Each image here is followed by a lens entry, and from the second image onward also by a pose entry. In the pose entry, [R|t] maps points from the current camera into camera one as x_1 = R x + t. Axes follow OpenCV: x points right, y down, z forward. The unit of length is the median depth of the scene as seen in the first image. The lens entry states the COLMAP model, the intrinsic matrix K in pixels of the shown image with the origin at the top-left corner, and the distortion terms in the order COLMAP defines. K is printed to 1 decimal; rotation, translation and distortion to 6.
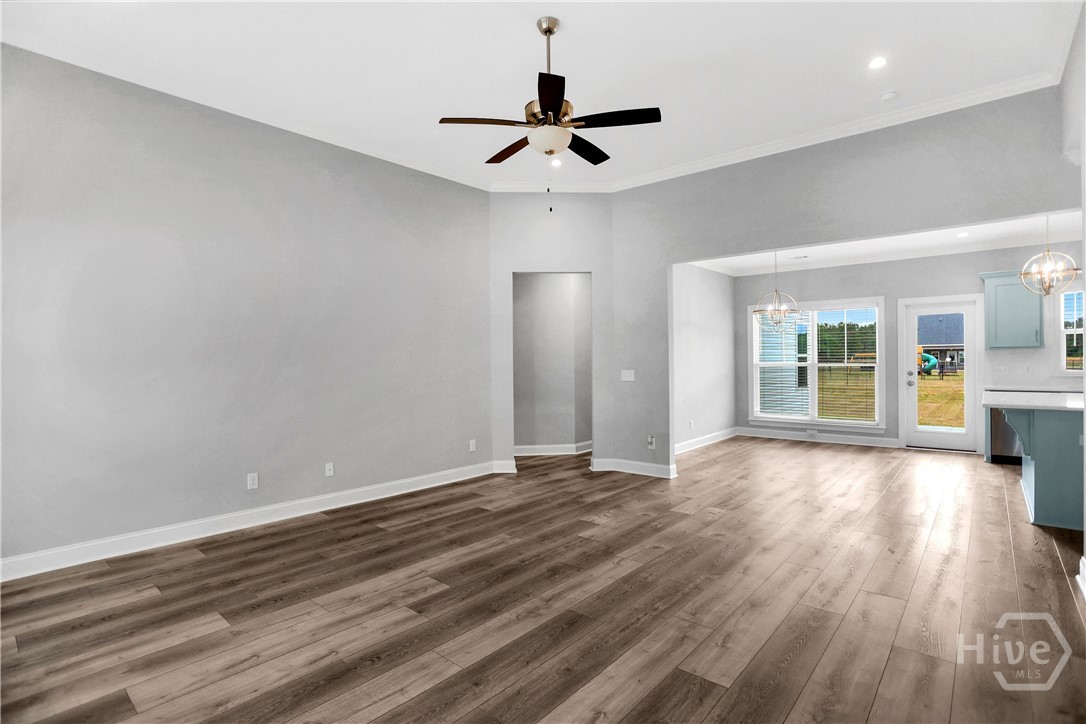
lens RADIAL K [[534.4, 0, 530.3], [0, 534.4, 359.7], [0, 0, 1]] dist [-0.062821, 0.020785]
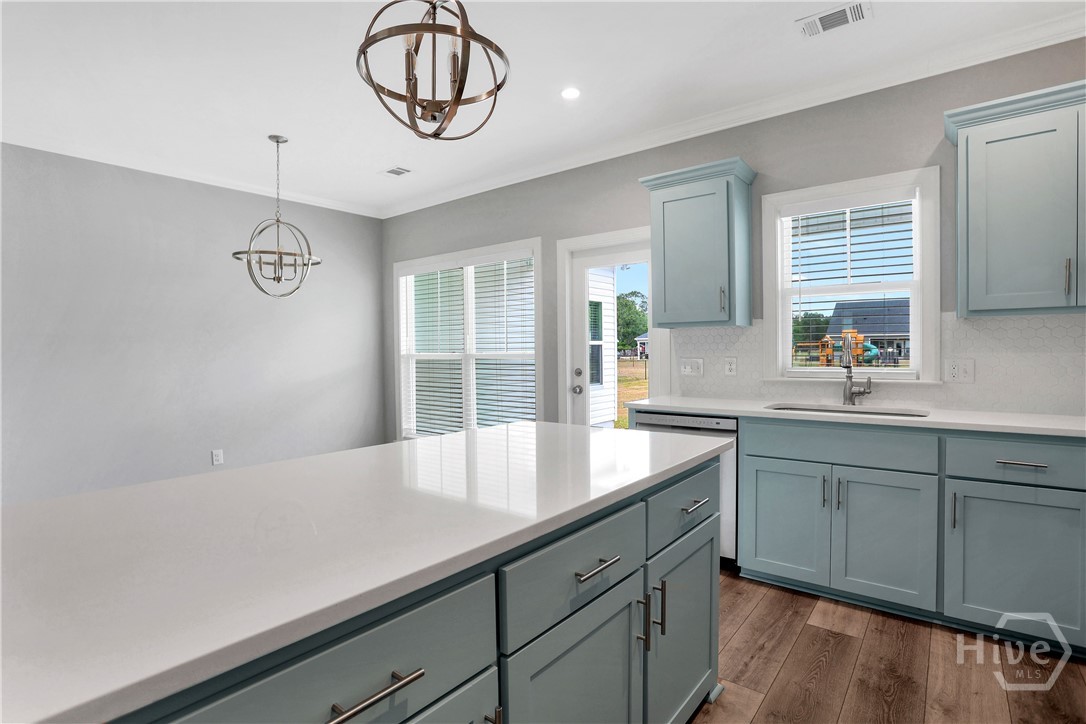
lens RADIAL K [[531.8, 0, 540.0], [0, 531.8, 365.2], [0, 0, 1]] dist [-0.074245, 0.029420]
pose [[0.998814, -0.000898, 0.048685, 0.565977], [-0.000561, 0.999551, 0.029950, 0.001328], [-0.048690, -0.029942, 0.998365, 0.362563]]
